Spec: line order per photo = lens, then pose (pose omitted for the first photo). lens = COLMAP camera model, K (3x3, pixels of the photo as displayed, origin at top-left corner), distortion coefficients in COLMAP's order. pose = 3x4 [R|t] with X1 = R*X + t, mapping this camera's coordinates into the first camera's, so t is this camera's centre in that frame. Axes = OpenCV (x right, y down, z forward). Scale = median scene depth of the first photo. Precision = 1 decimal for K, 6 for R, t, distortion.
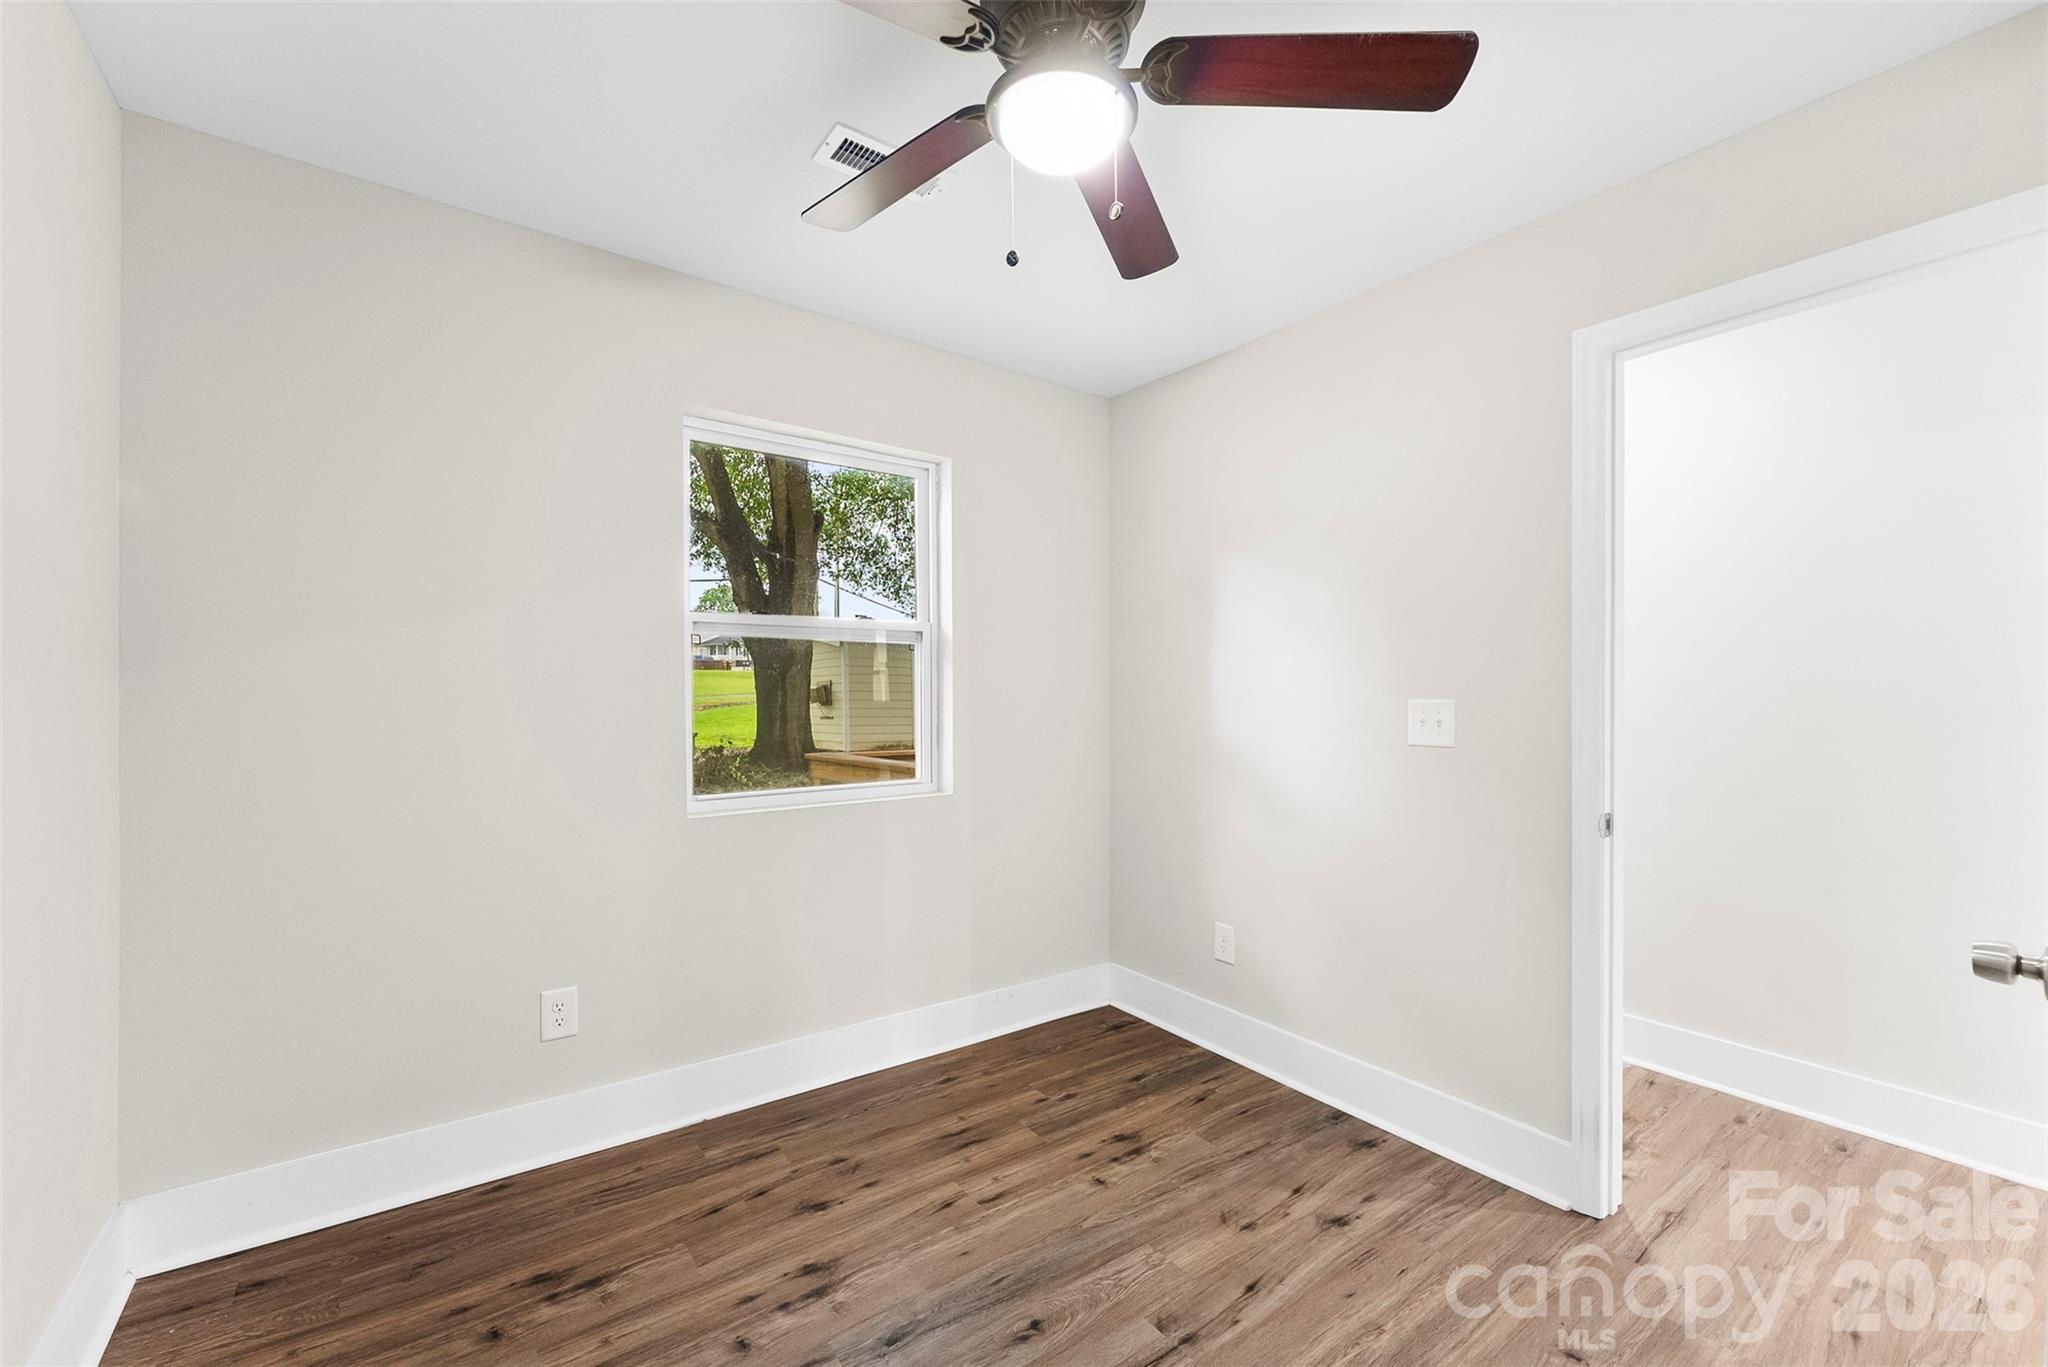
lens RADIAL K [[837.0, 0, 1017.8], [0, 837.0, 698.6], [0, 0, 1]] dist [0.003362, -0.000389]
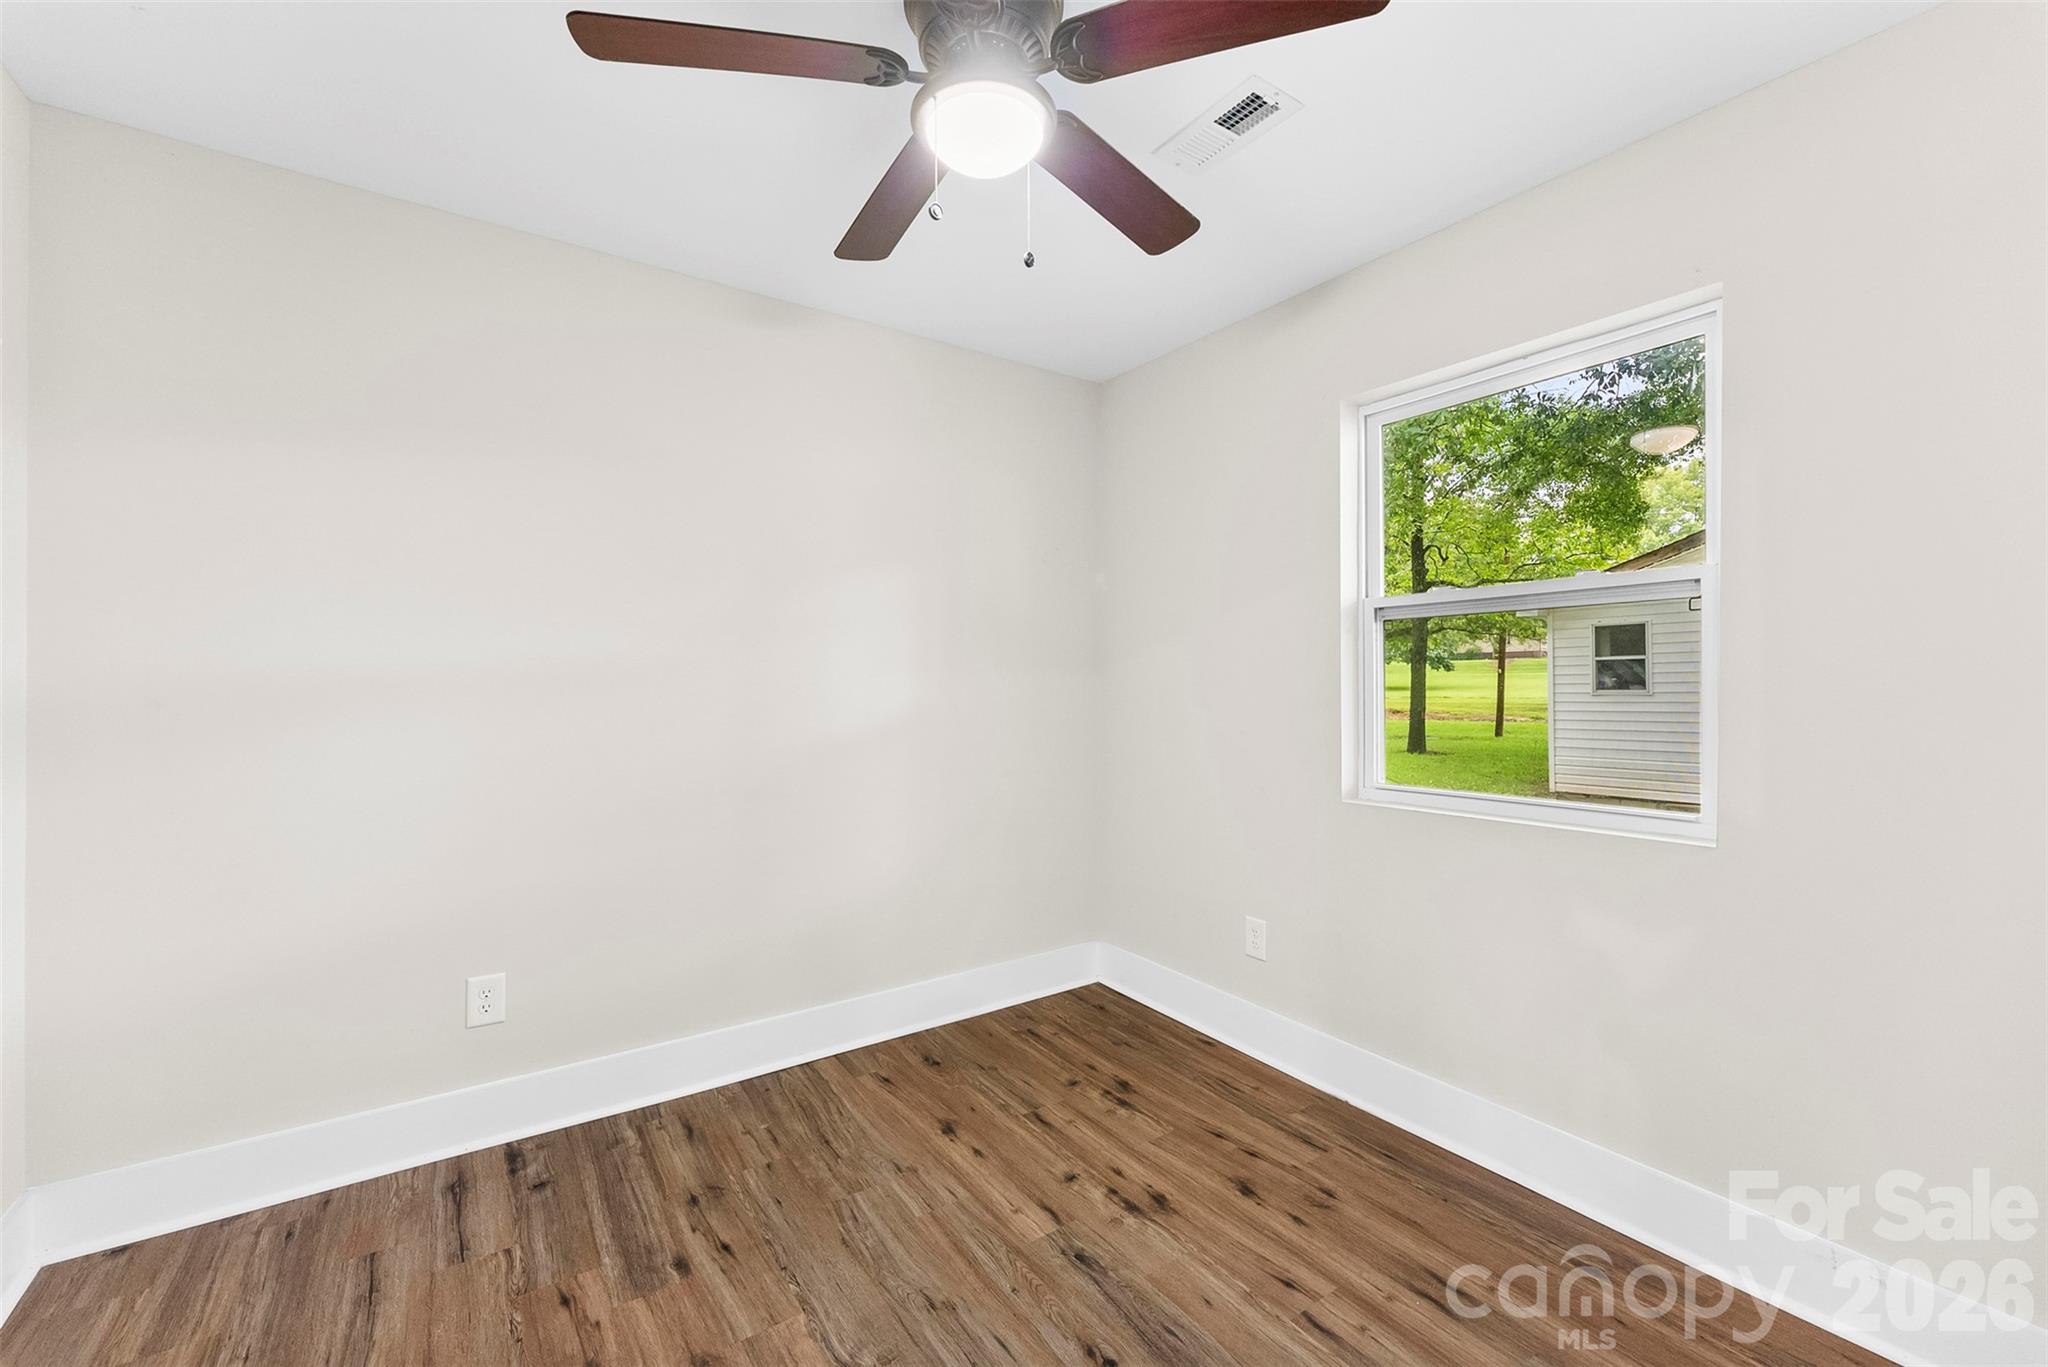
lens RADIAL K [[837.0, 0, 1027.6], [0, 837.0, 687.3], [0, 0, 1]] dist [0.003362, -0.000389]
pose [[-0.029583, 0.002300, -0.999560, 0.728444], [-0.006448, 0.999976, 0.002492, 0.003640], [0.999542, 0.006519, -0.029568, 0.722698]]
